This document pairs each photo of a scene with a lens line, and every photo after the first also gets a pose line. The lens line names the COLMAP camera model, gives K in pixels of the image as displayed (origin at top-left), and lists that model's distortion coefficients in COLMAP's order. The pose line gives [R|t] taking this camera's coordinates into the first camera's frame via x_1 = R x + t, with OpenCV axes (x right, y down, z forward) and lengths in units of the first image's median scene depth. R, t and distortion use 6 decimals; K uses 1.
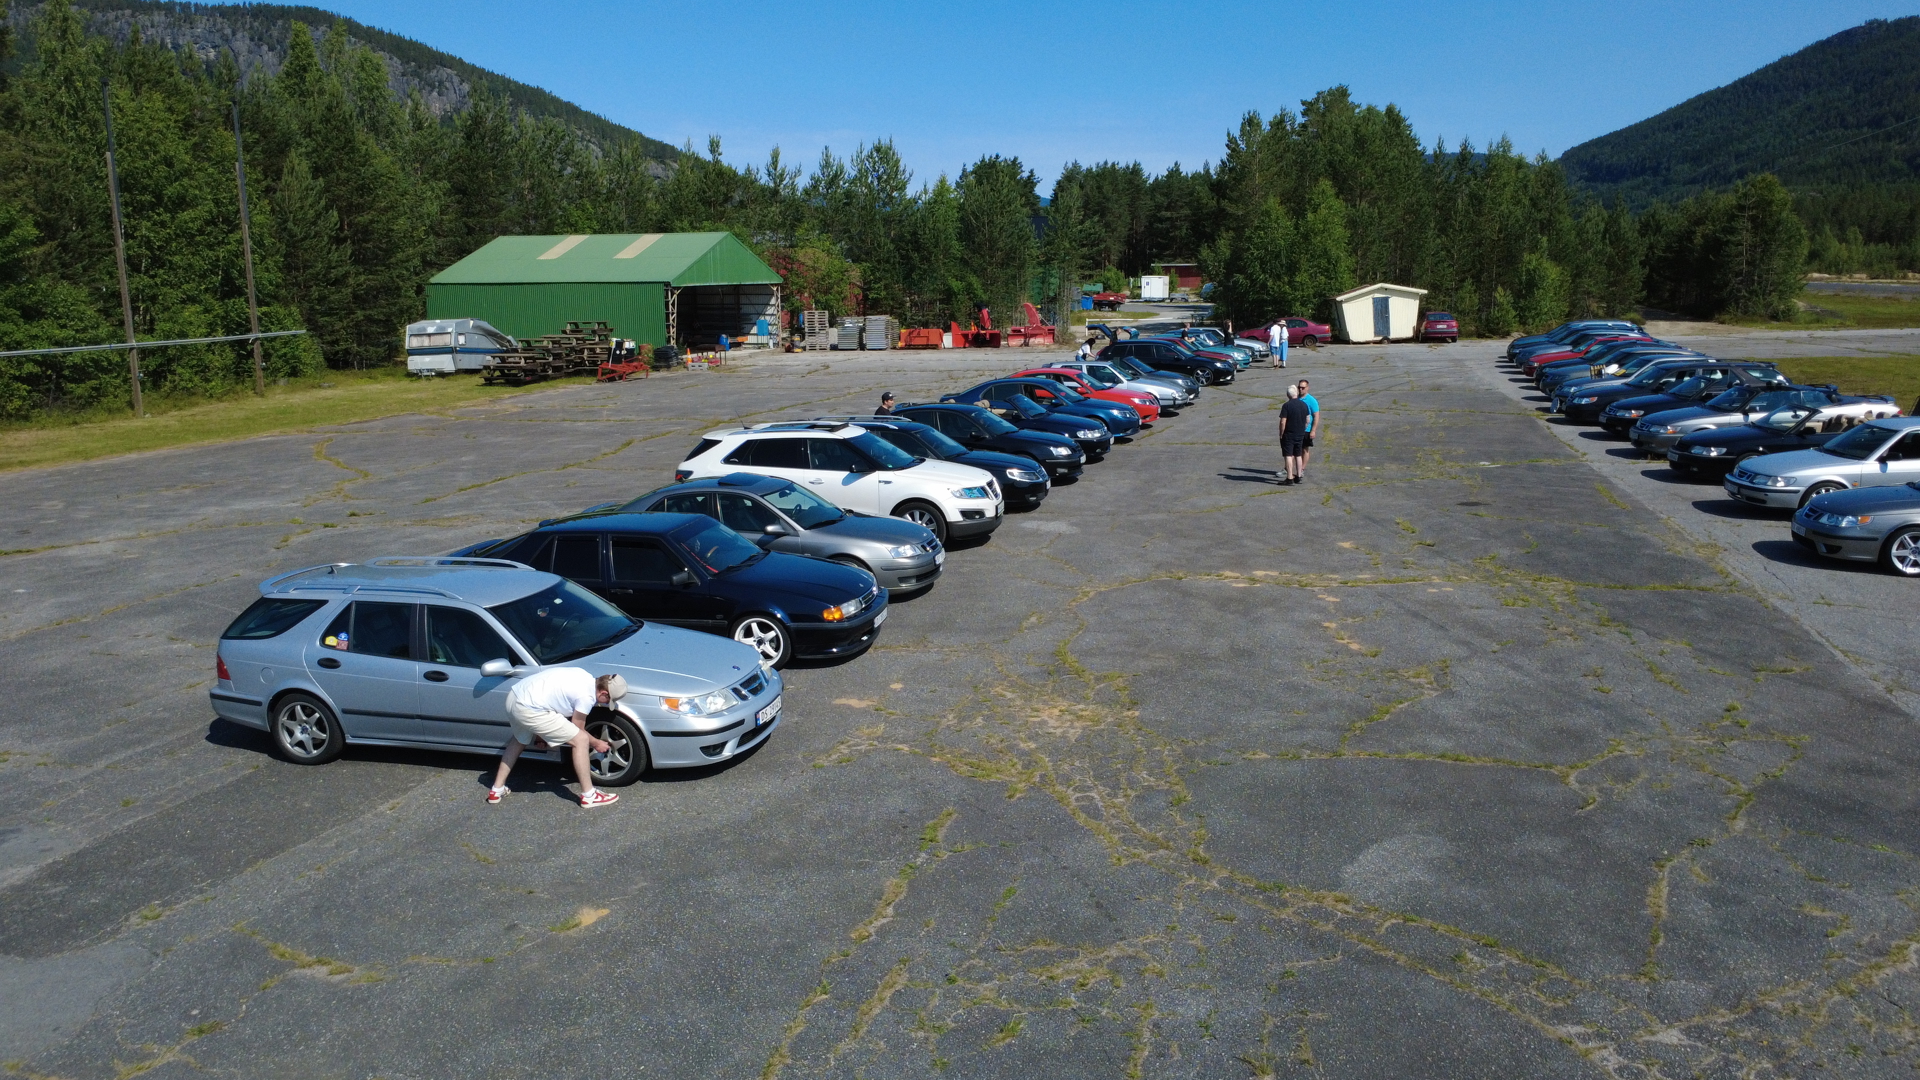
lens RADIAL K [[1391.4, 0, 961.2], [0, 1391.4, 538.3], [0, 0, 1]] dist [-0.001990, 0.005462]
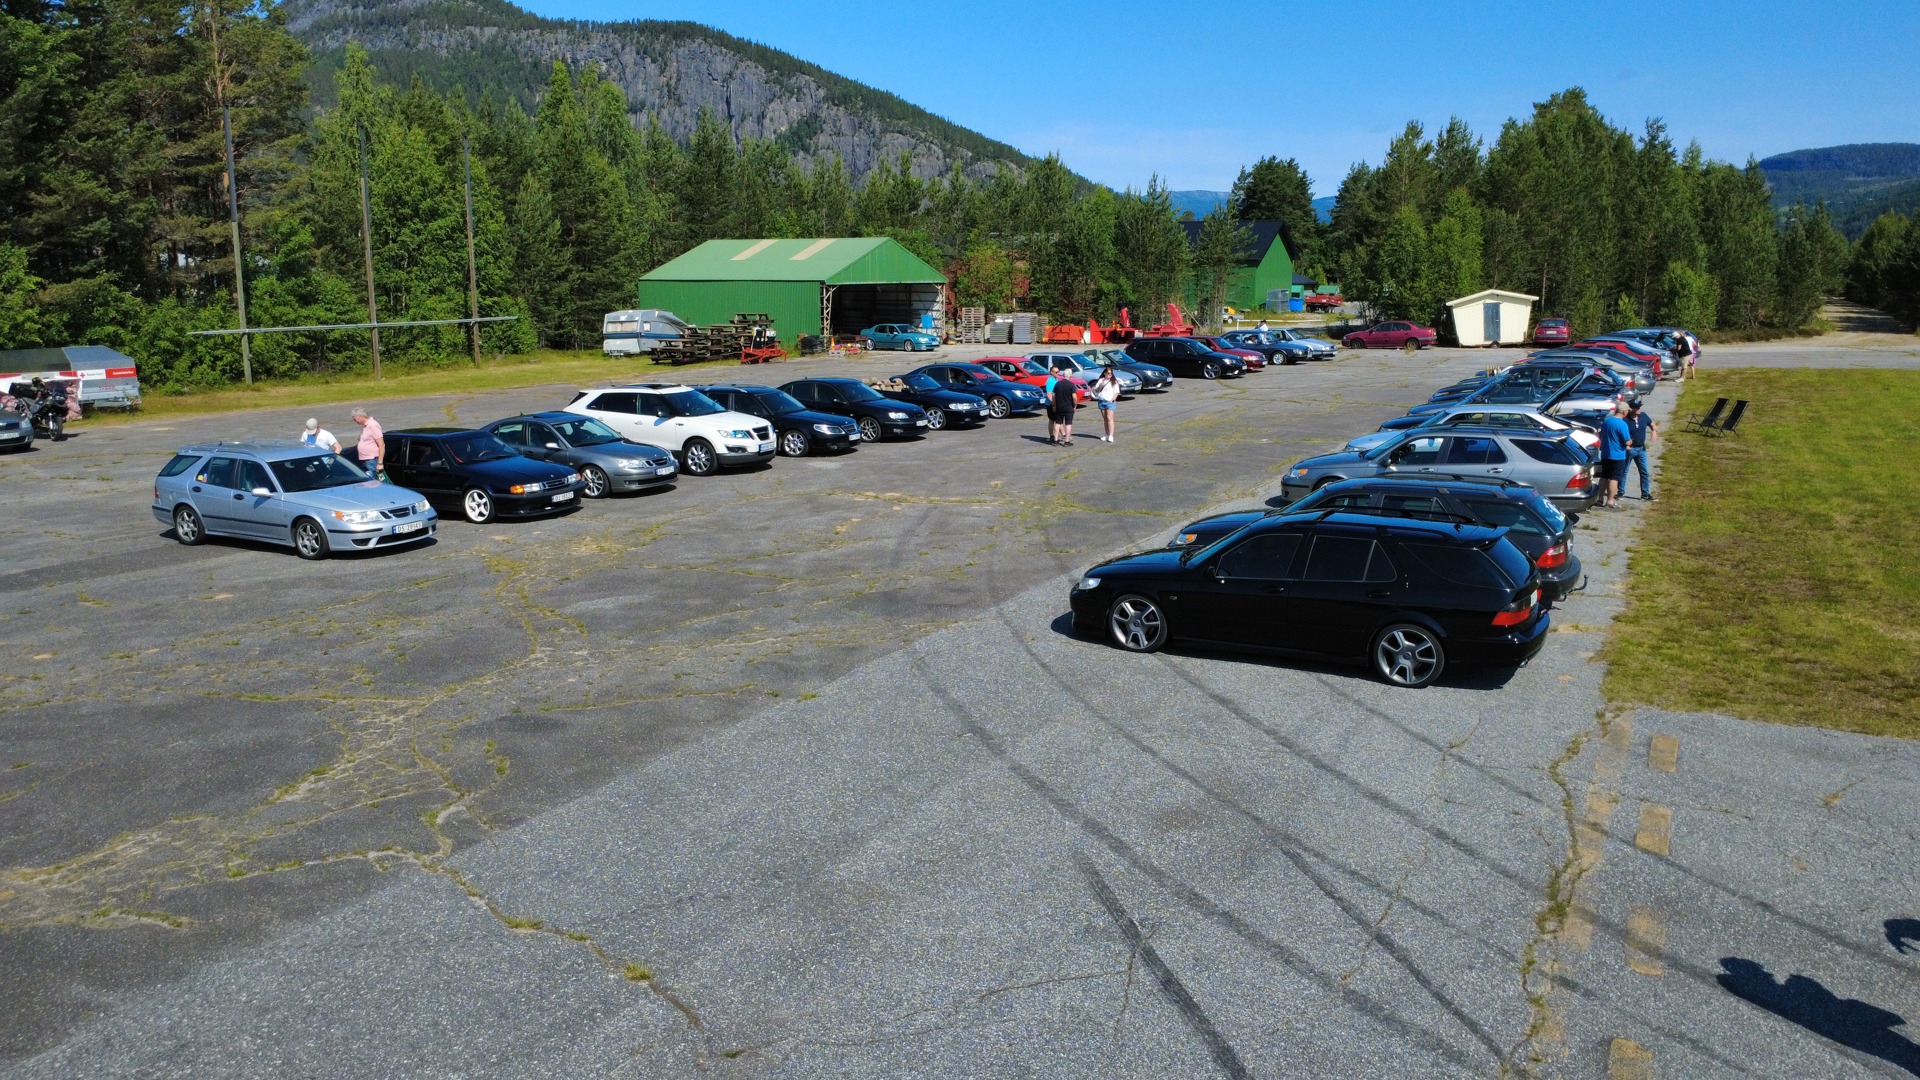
lens RADIAL K [[1391.4, 0, 961.2], [0, 1391.4, 538.3], [0, 0, 1]] dist [-0.001990, 0.005462]
pose [[0.972126, 0.053506, -0.228272, 0.162634], [-0.053226, 0.998555, 0.007385, 0.014776], [0.228337, 0.004971, 0.973569, -0.096429]]
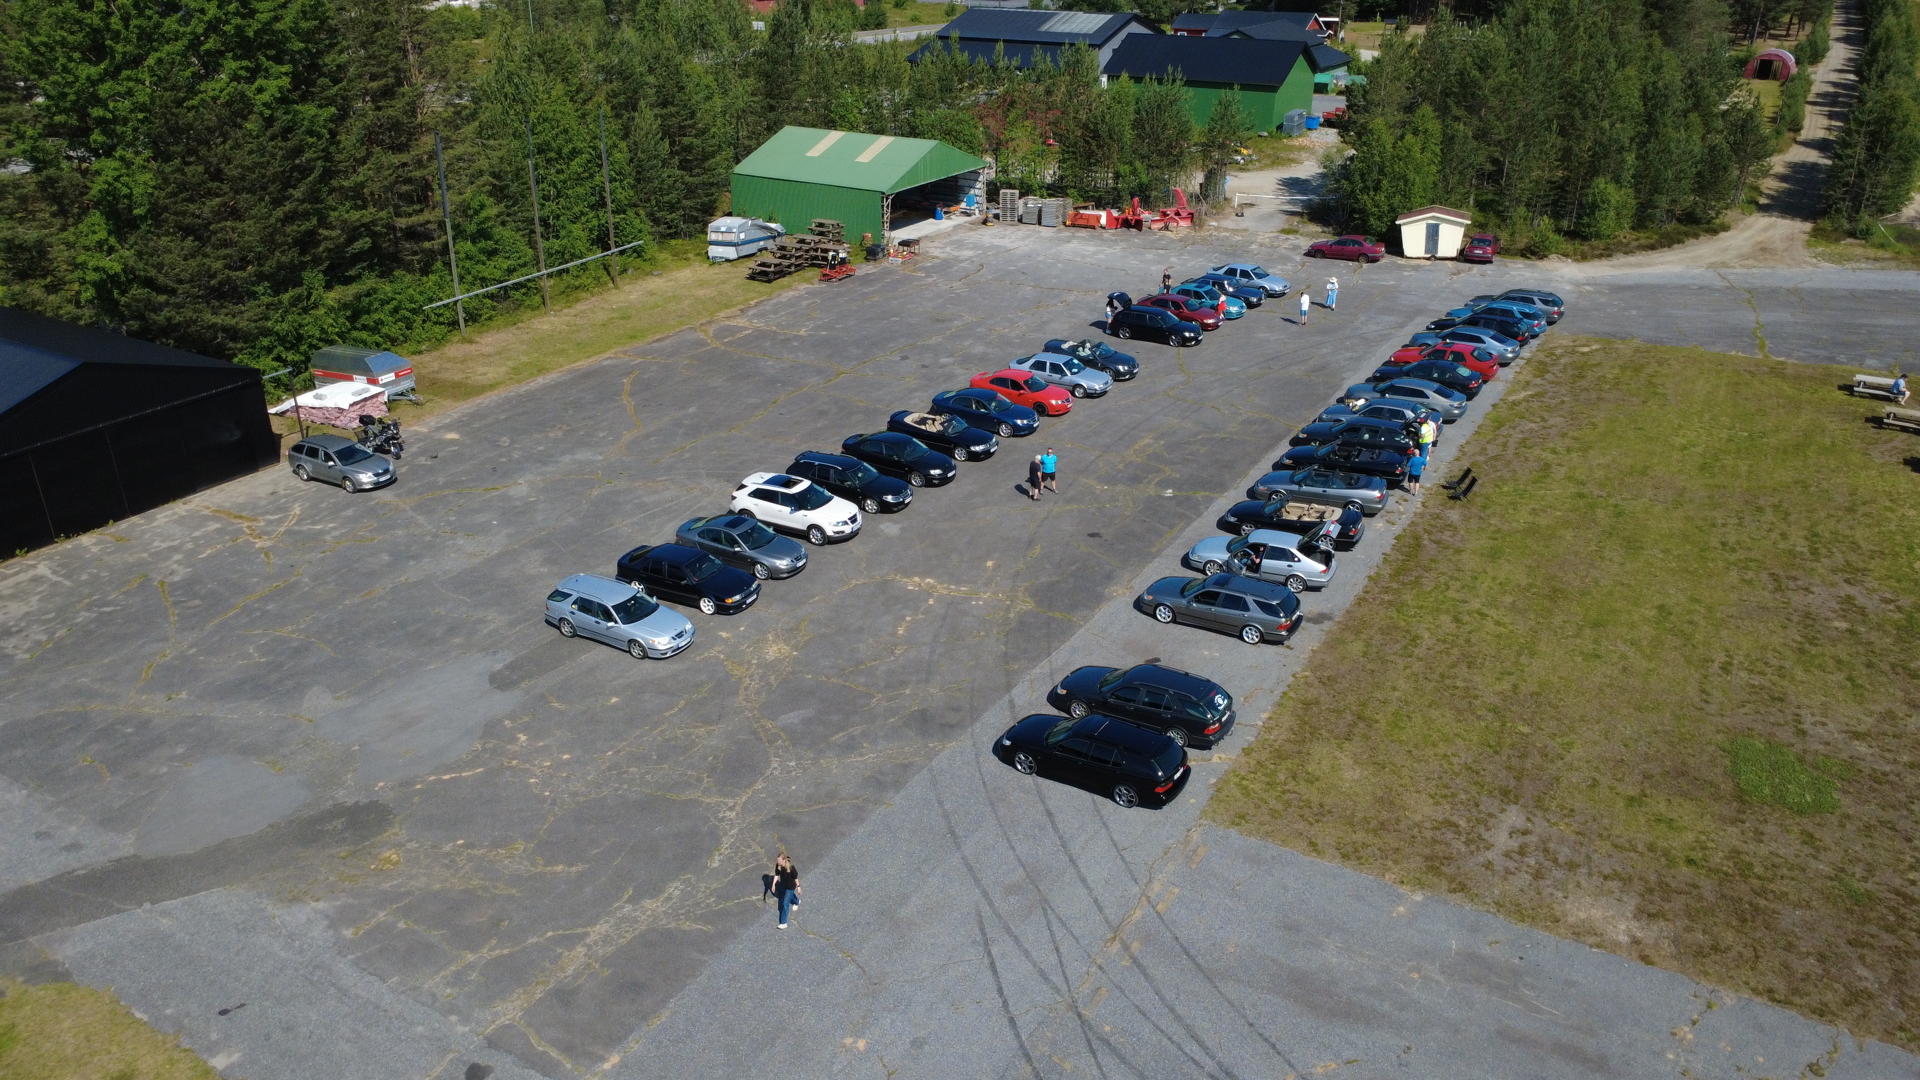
lens RADIAL K [[1391.4, 0, 961.2], [0, 1391.4, 538.3], [0, 0, 1]] dist [-0.001990, 0.005462]
pose [[0.961381, 0.126131, -0.244617, 0.233797], [-0.064331, 0.967166, 0.245867, -0.178609], [0.267597, -0.220636, 0.937929, -0.352985]]
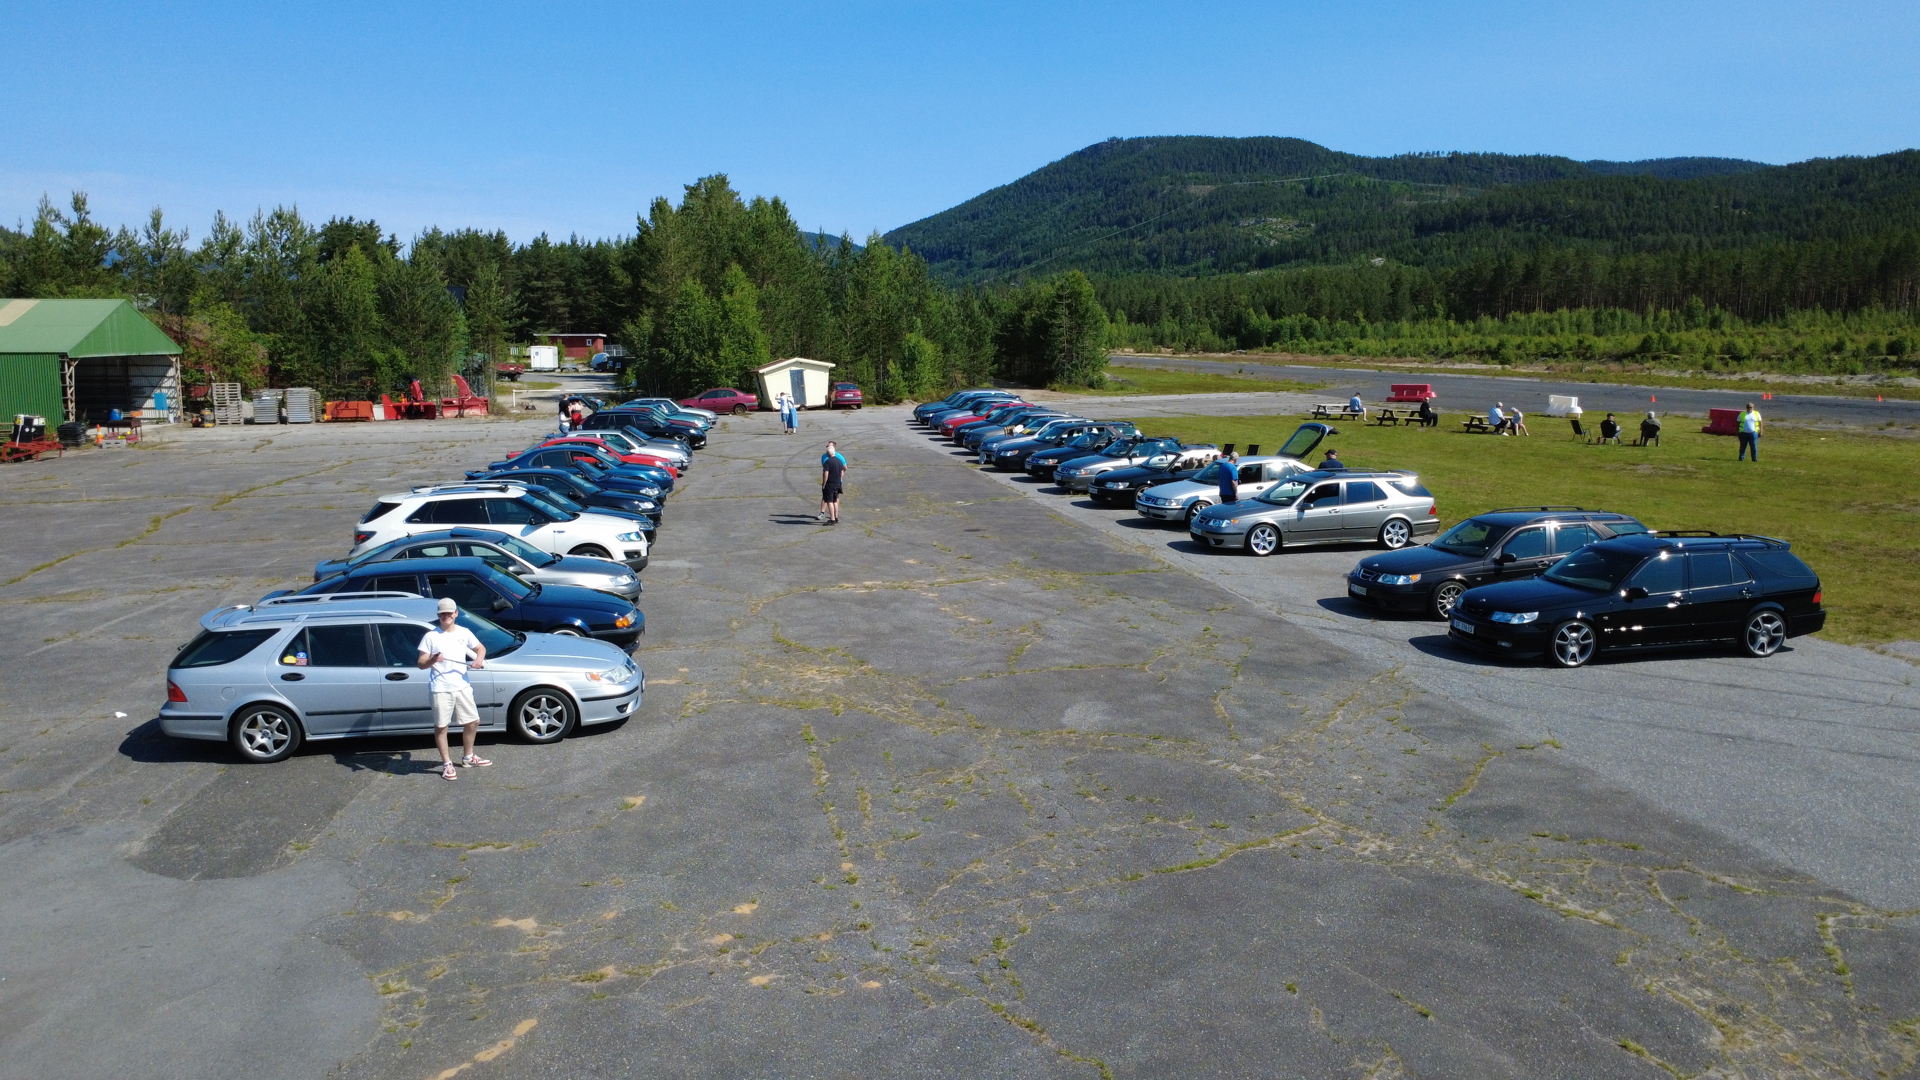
lens RADIAL K [[1391.4, 0, 961.2], [0, 1391.4, 538.3], [0, 0, 1]] dist [-0.001990, 0.005462]
pose [[0.899049, -0.051384, 0.434823, -0.076563], [0.072115, 0.996905, -0.031299, 0.008112], [-0.431869, 0.059497, 0.899972, -0.067038]]
